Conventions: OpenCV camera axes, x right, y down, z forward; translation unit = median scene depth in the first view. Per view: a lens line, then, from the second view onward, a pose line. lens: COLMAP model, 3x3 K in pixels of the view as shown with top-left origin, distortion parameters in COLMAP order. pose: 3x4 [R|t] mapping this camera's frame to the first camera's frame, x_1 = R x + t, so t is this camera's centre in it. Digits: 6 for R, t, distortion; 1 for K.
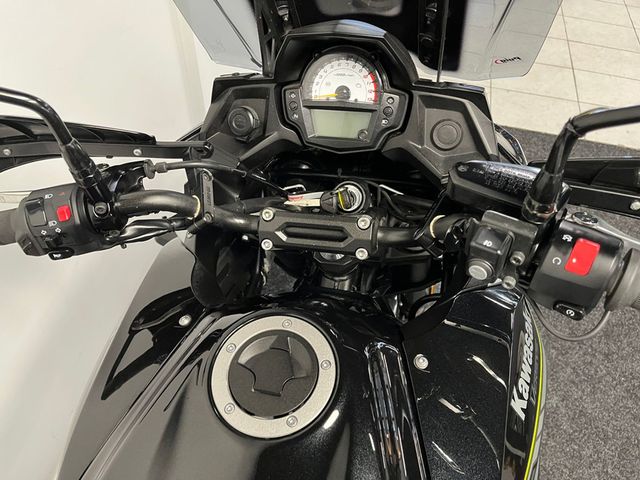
lens RADIAL K [[480.5, 0, 317.9], [0, 480.5, 236.5], [0, 0, 1]] dist [0.054468, -0.068256]
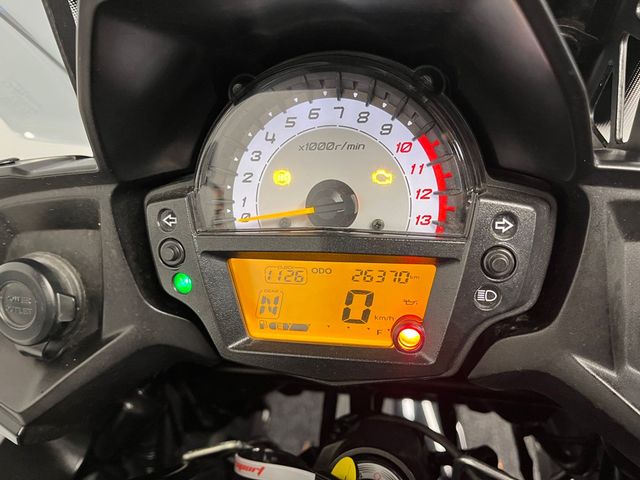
lens RADIAL K [[480.5, 0, 322.0], [0, 480.5, 240.5], [0, 0, 1]] dist [0.054468, -0.068256]
pose [[0.998455, -0.054568, 0.010445, 0.041156], [0.055529, 0.986238, -0.155725, -0.228489], [-0.001803, 0.156064, 0.987745, 0.708213]]
